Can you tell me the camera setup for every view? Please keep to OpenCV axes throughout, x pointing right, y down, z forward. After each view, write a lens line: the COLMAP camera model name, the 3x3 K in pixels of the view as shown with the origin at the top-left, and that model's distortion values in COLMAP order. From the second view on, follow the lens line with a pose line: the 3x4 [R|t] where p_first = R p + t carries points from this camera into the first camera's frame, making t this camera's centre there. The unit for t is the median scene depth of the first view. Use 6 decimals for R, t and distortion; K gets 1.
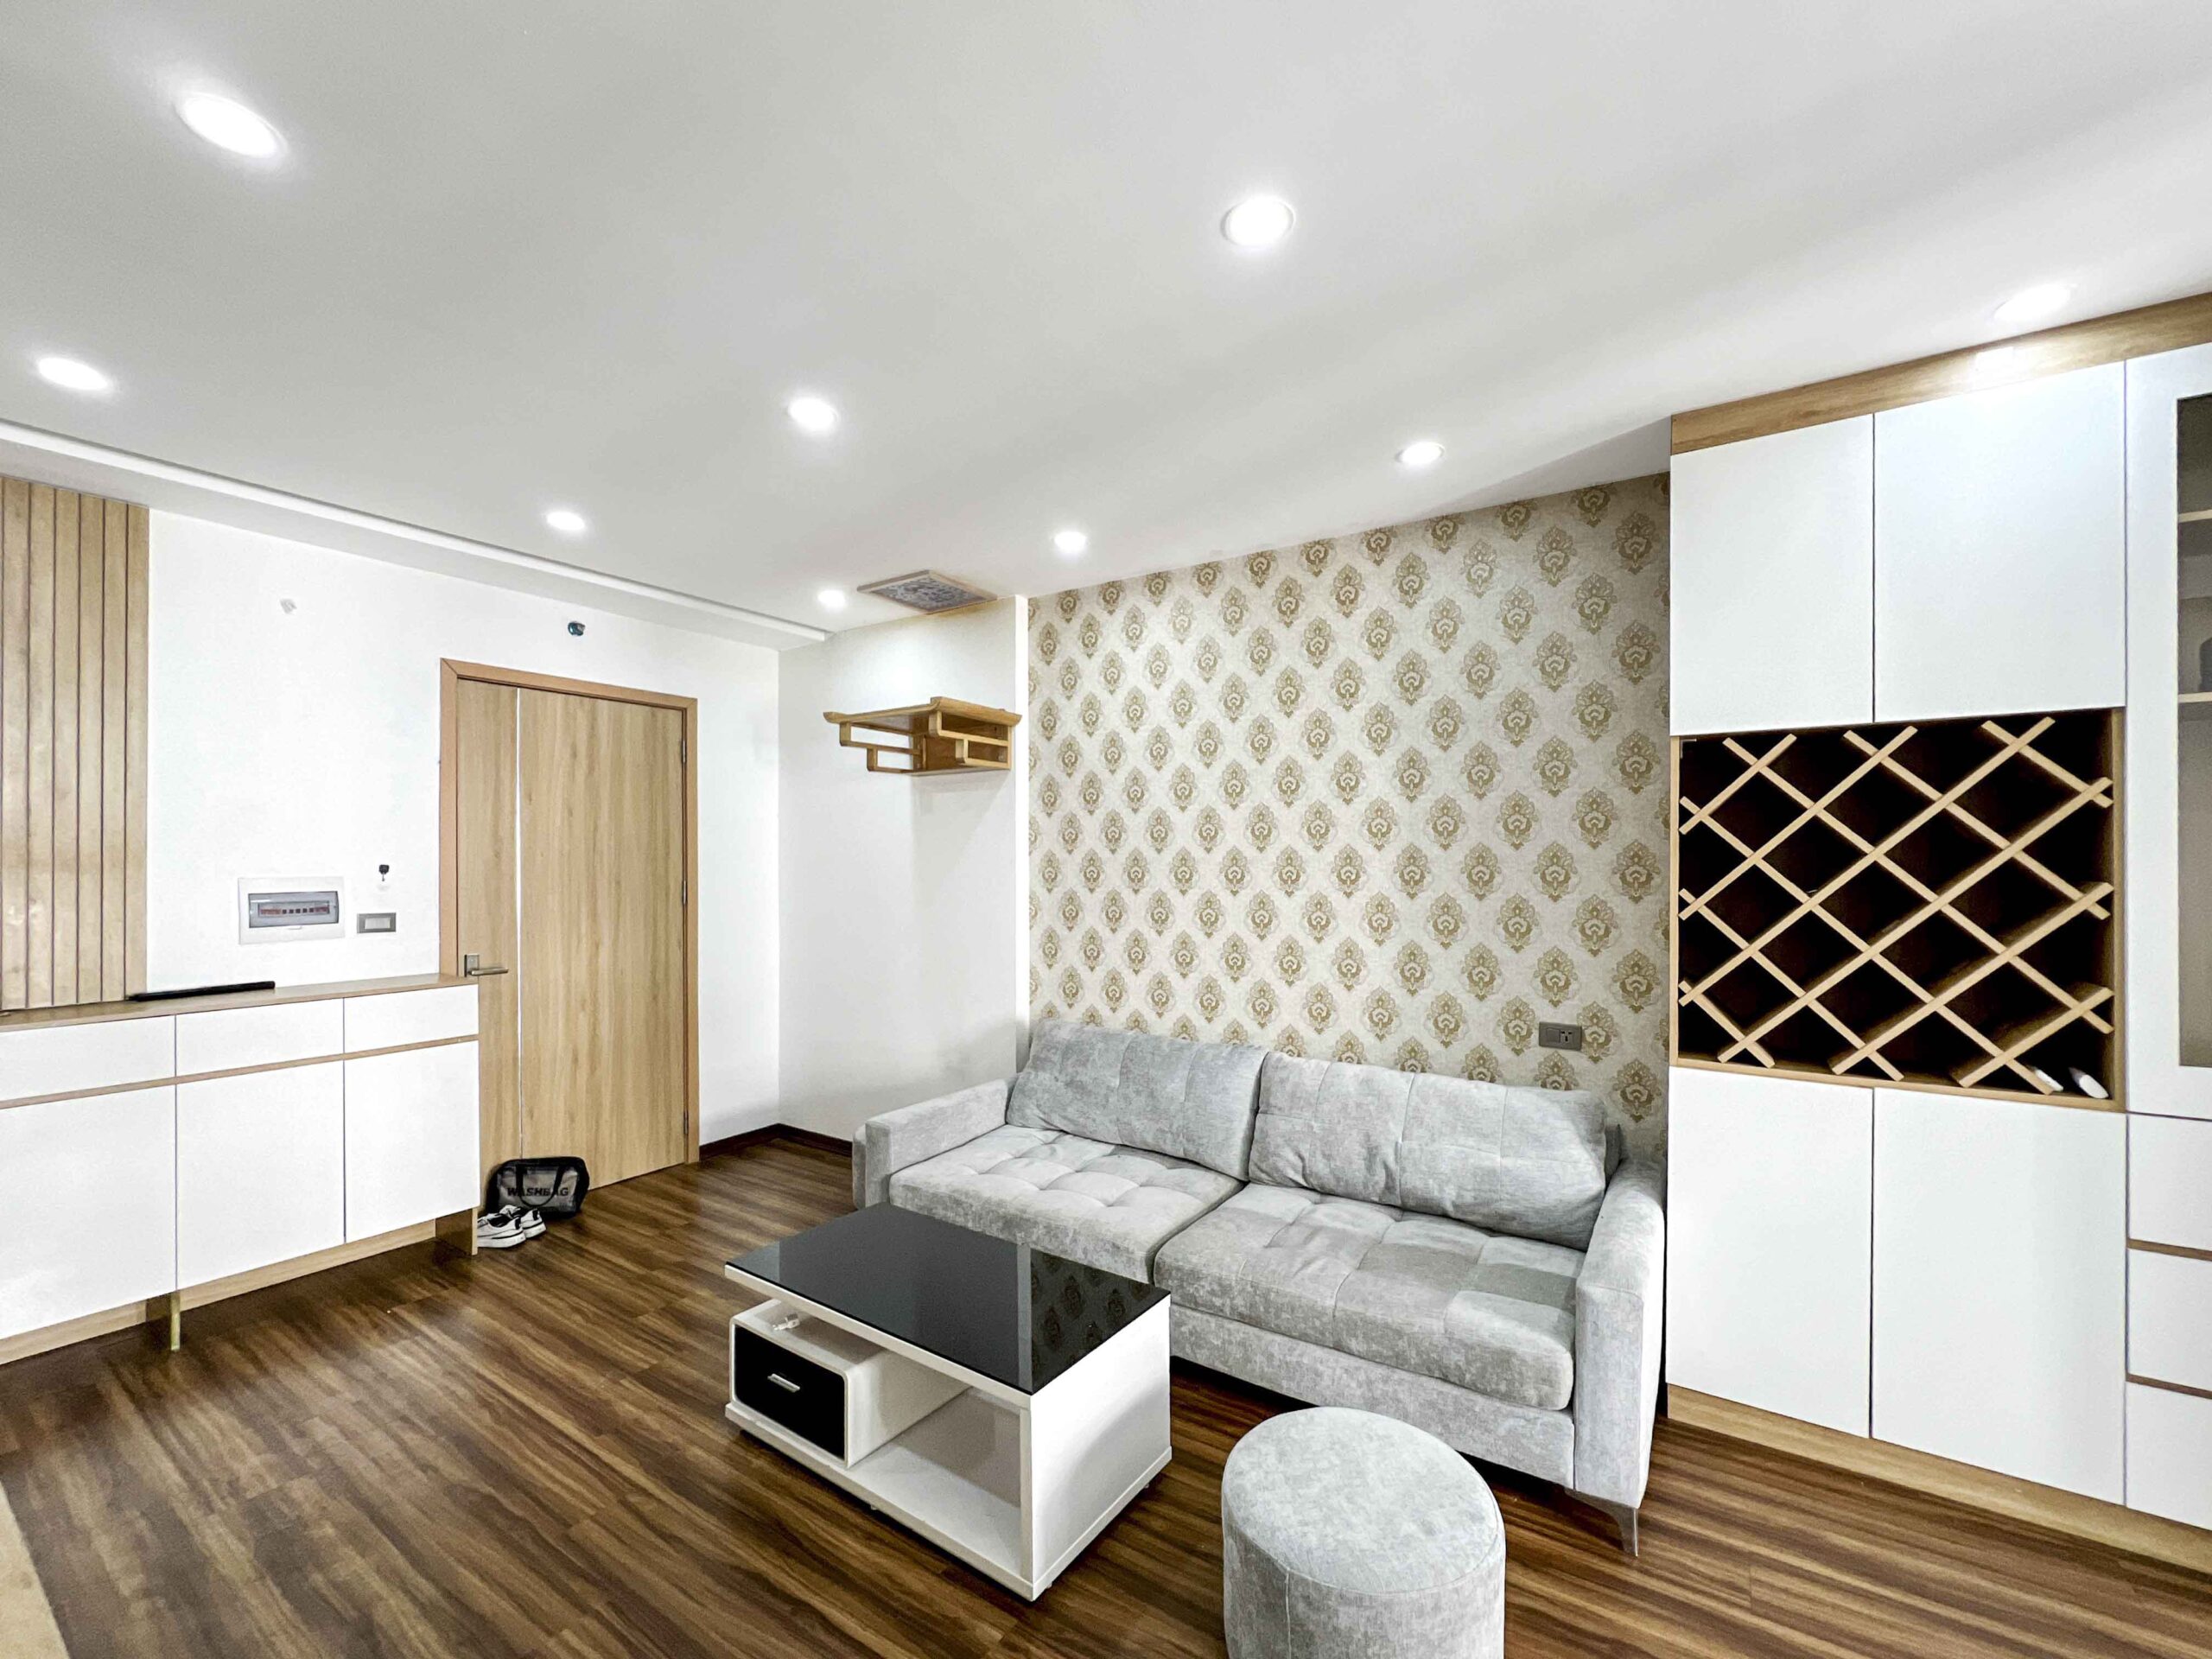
lens RADIAL K [[899.2, 0, 1115.6], [0, 899.2, 862.9], [0, 0, 1]] dist [-0.005569, 0.000811]
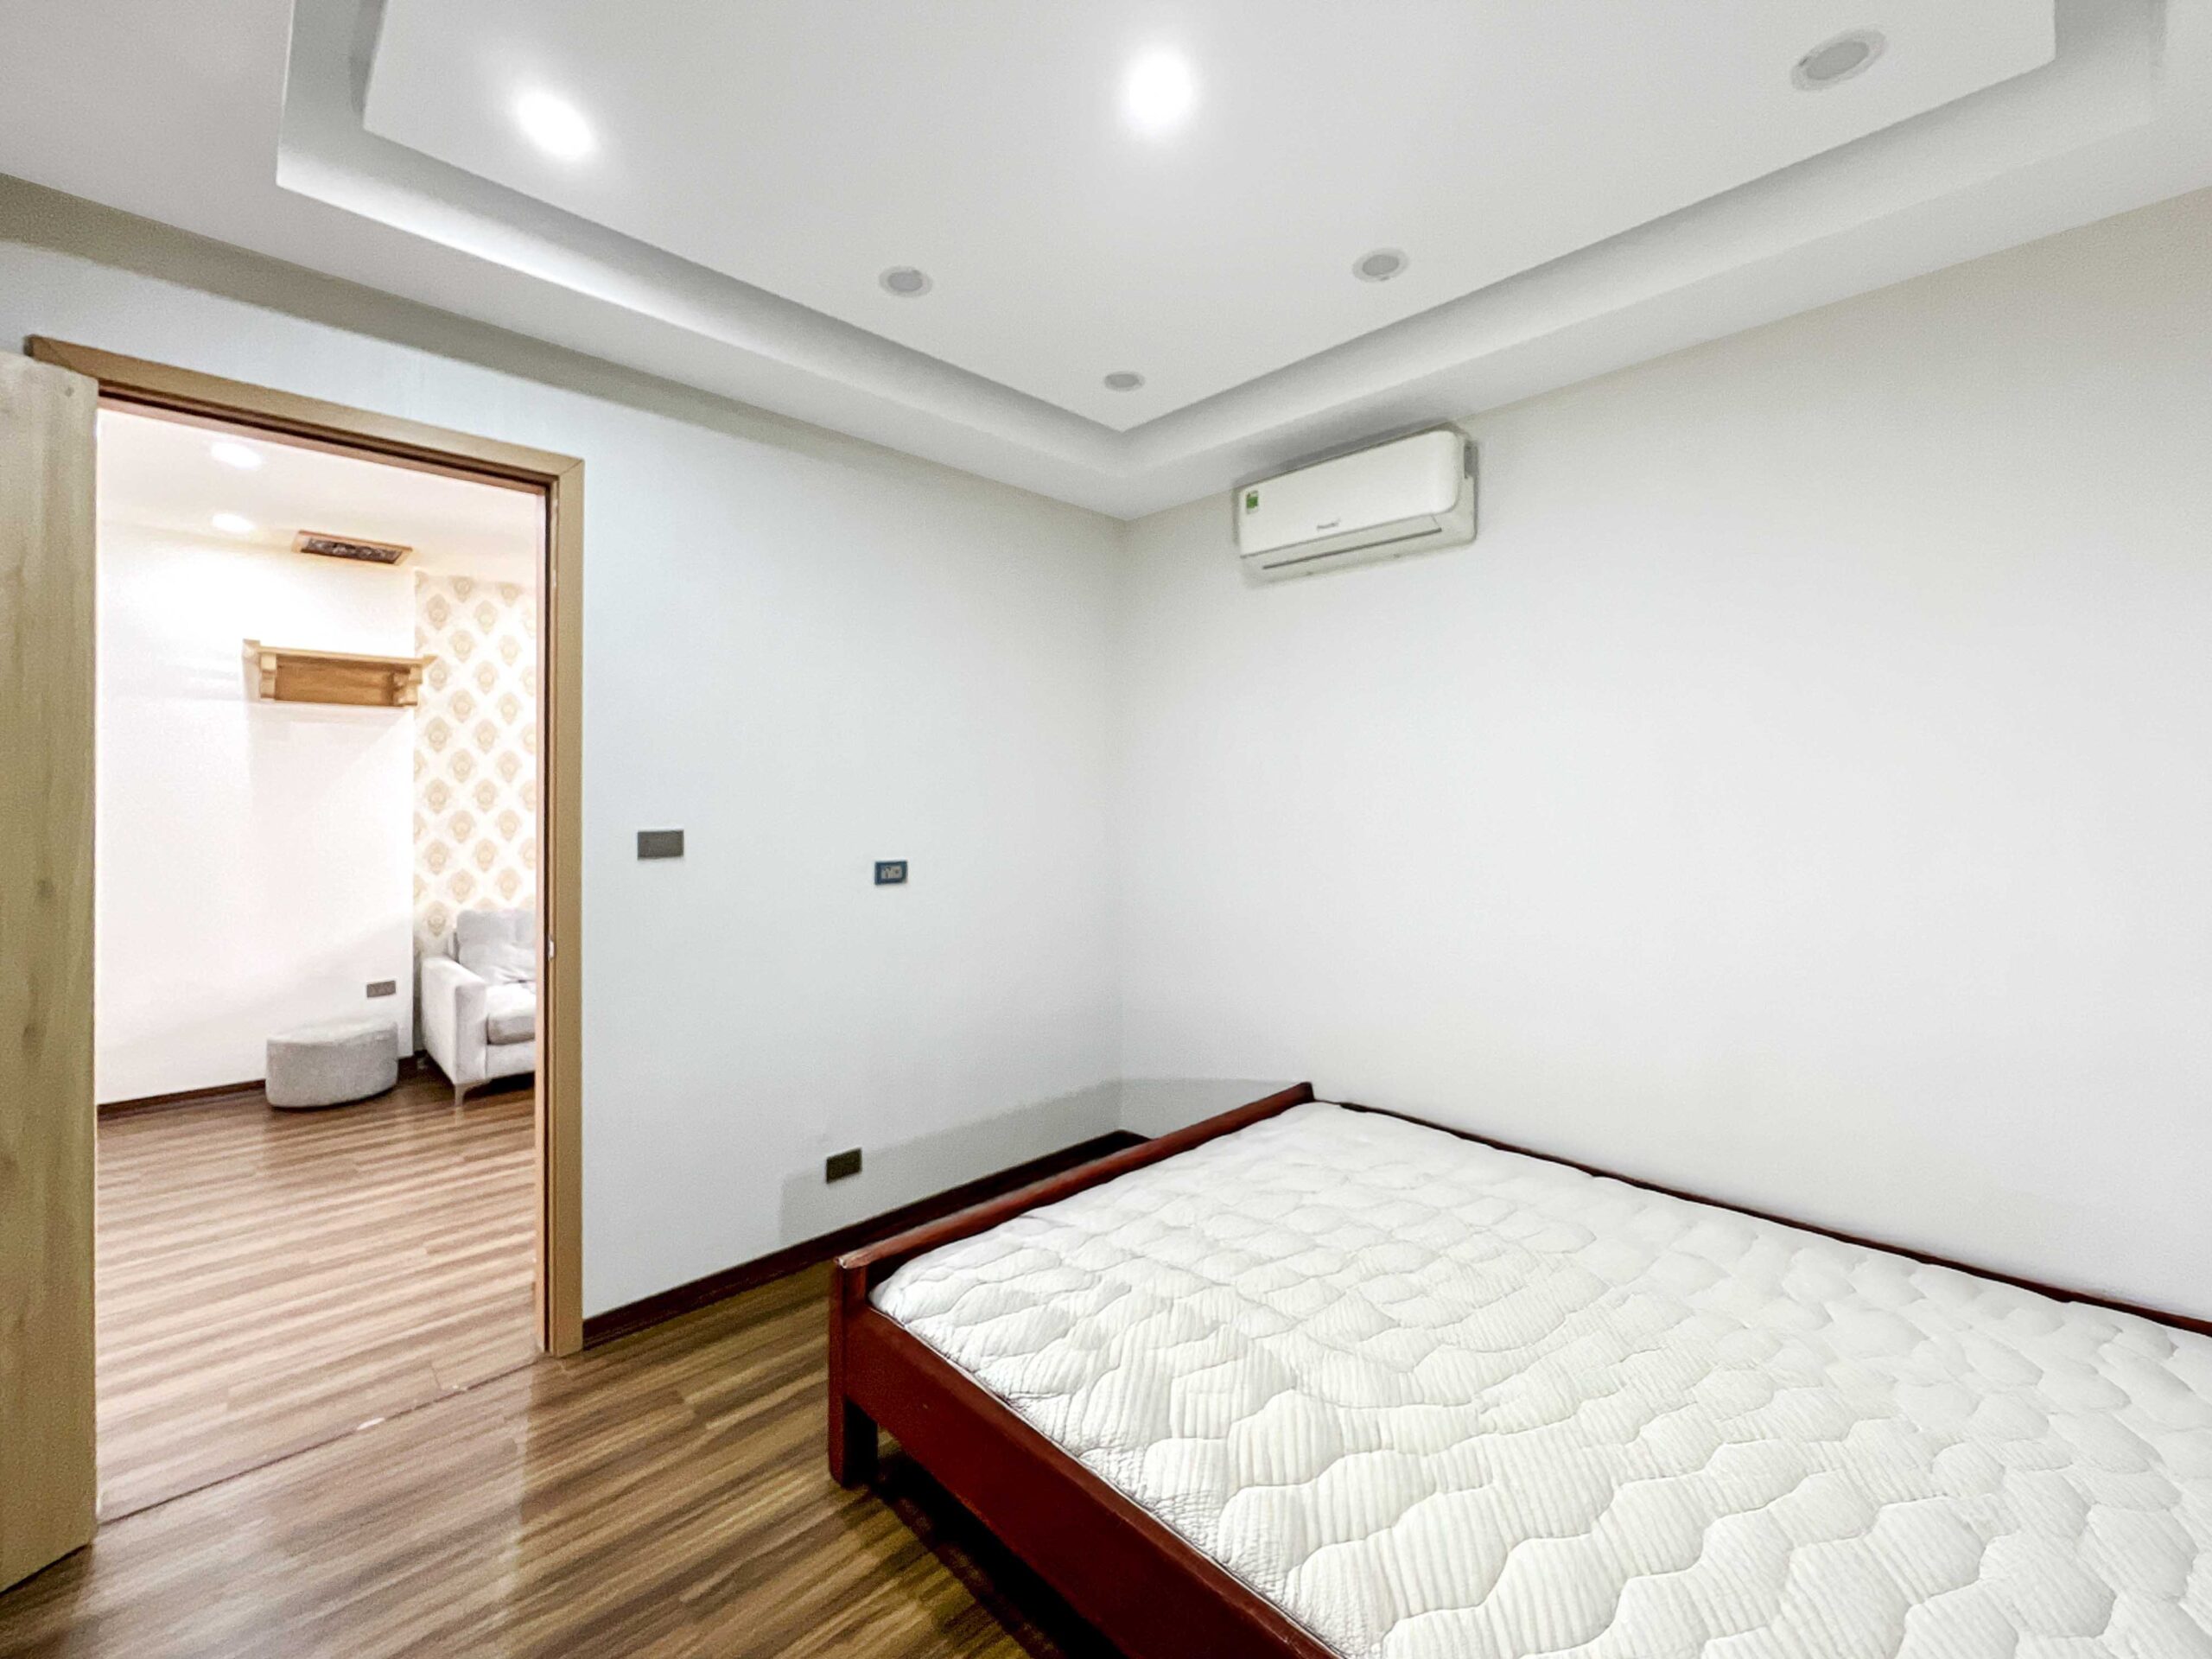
lens RADIAL K [[899.2, 0, 1076.6], [0, 899.2, 790.5], [0, 0, 1]] dist [-0.005569, 0.000811]
pose [[0.227958, 0.009128, 0.973628, -1.618497], [-0.002014, 0.999958, -0.008903, 0.017256], [-0.973669, 0.000069, 0.227967, -0.211690]]
